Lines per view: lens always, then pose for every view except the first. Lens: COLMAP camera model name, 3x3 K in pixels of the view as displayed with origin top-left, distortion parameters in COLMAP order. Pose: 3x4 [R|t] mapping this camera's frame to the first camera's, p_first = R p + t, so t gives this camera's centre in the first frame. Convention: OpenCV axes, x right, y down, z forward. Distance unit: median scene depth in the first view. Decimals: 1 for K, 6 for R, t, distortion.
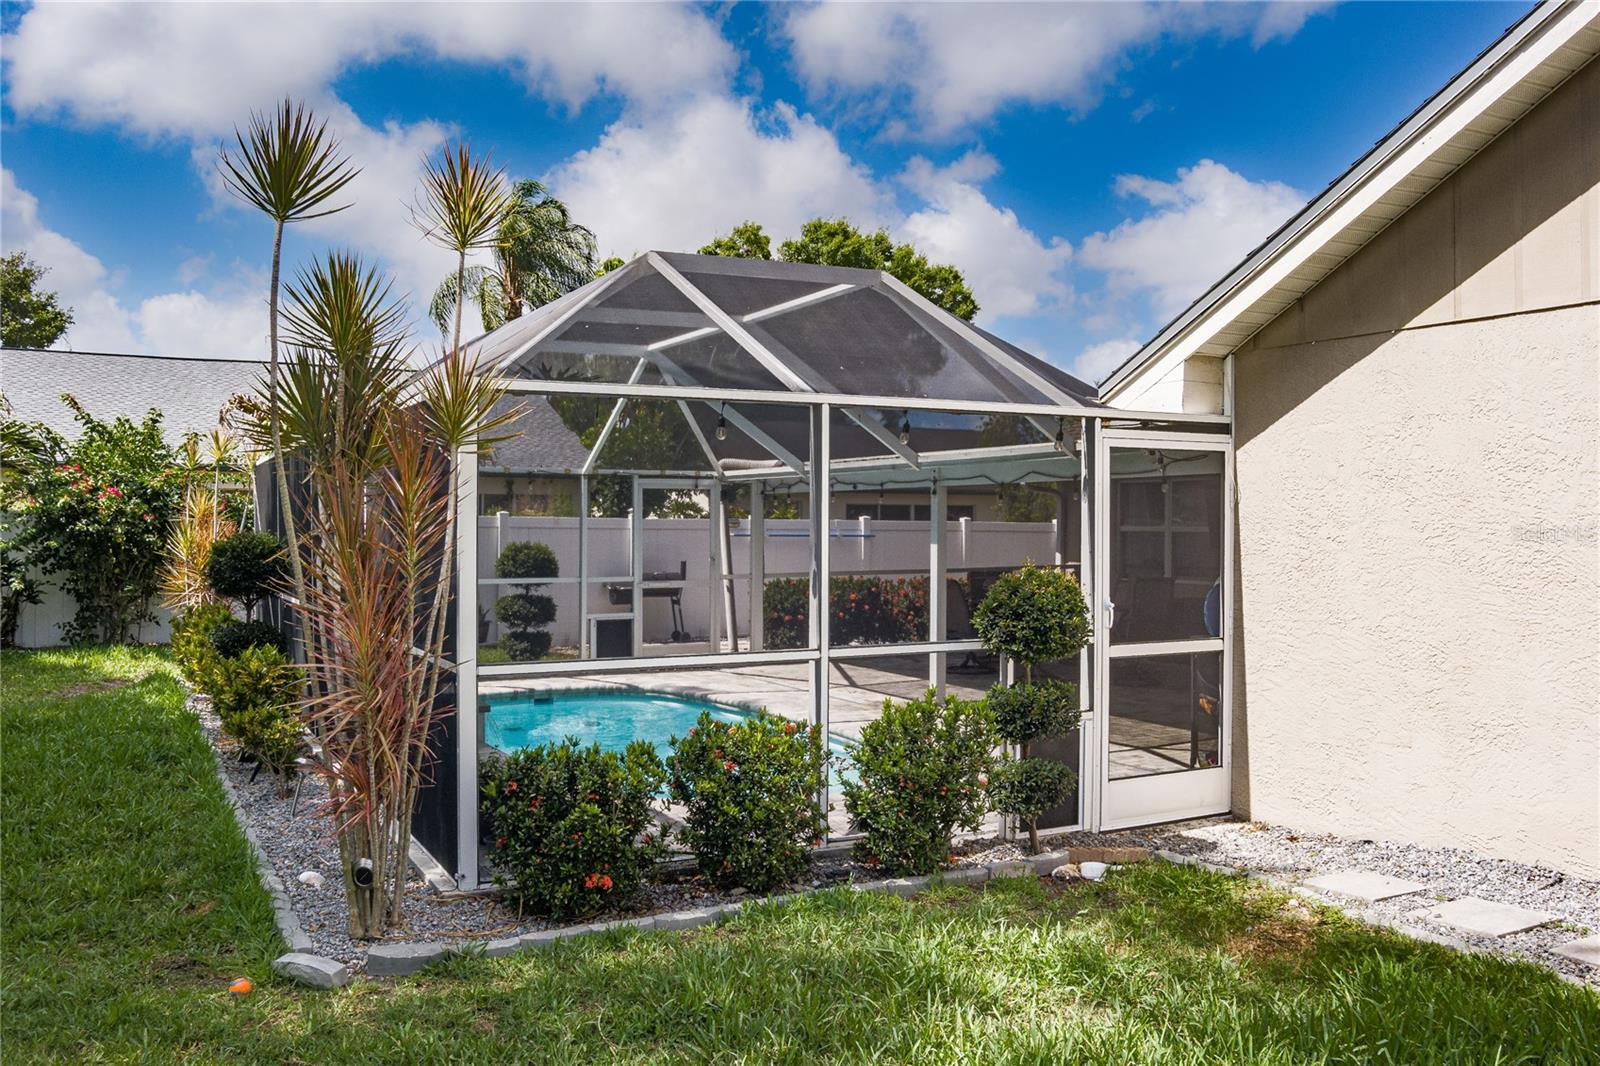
lens RADIAL K [[1290.5, 0, 800.0], [0, 1290.5, 533.0], [0, 0, 1]] dist [-0.068351, 0.014869]
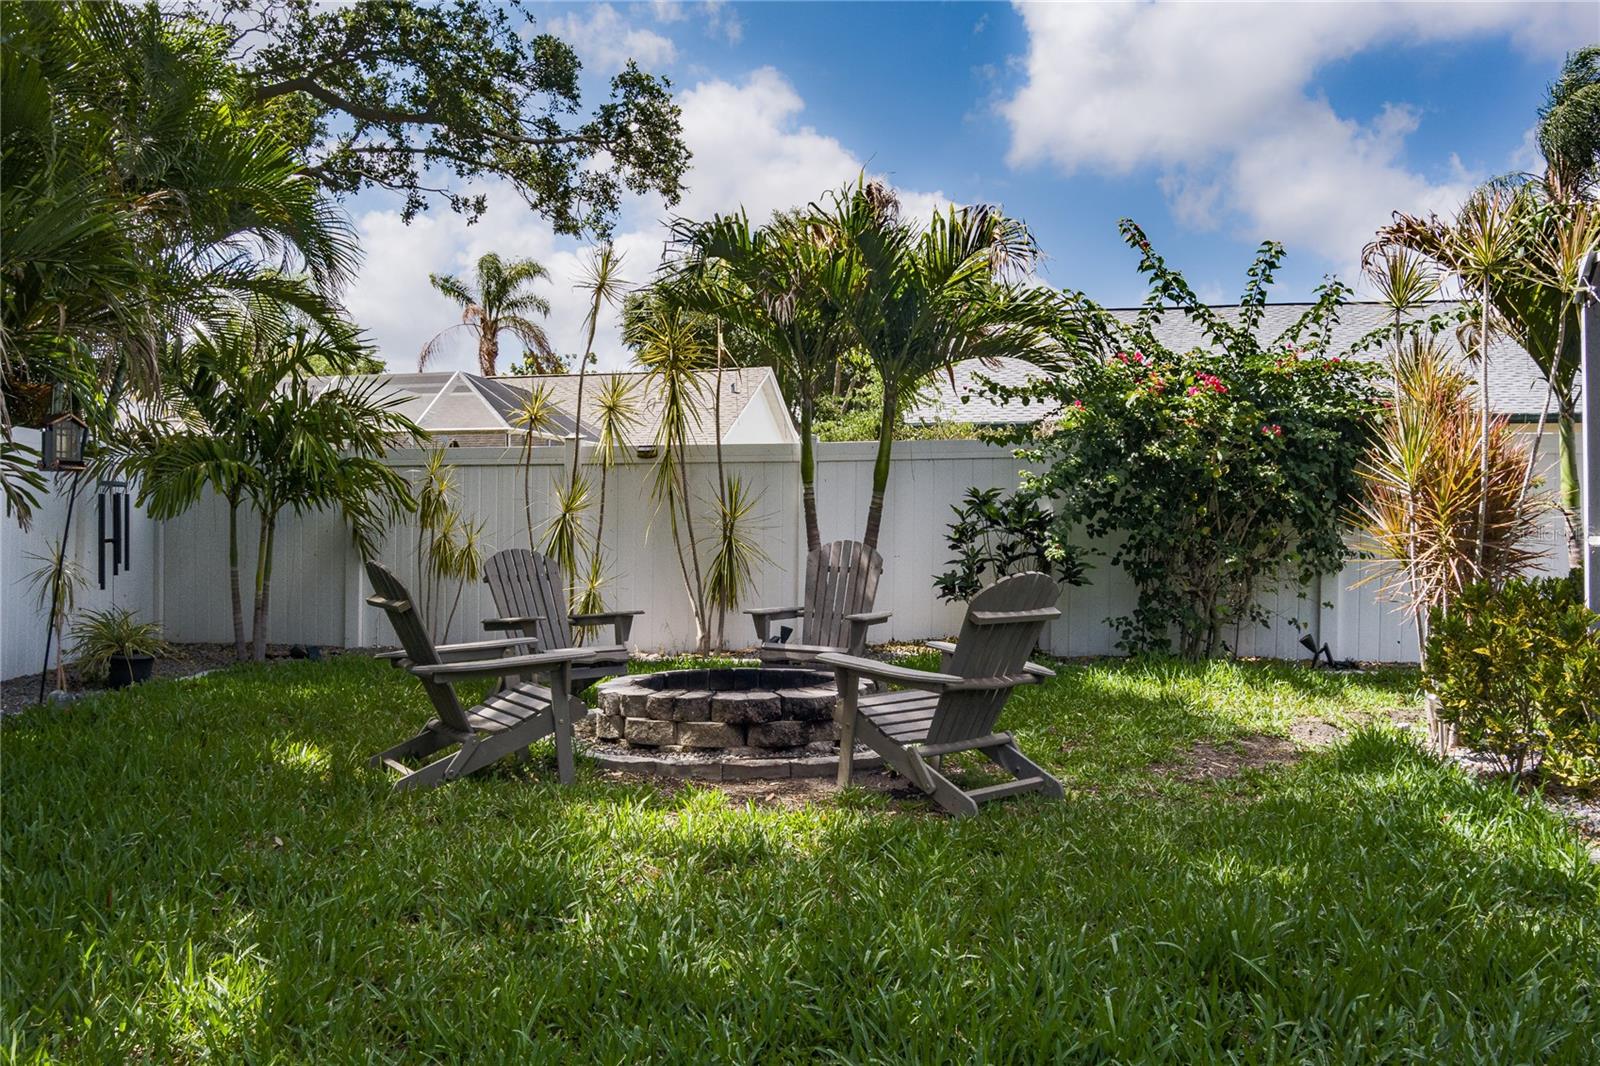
lens RADIAL K [[1290.5, 0, 800.0], [0, 1290.5, 533.0], [0, 0, 1]] dist [-0.068351, 0.014869]
pose [[0.771616, -0.004886, -0.636070, -0.312573], [0.005178, 0.999986, -0.001400, 0.030932], [0.636067, -0.002214, 0.771630, 0.434048]]
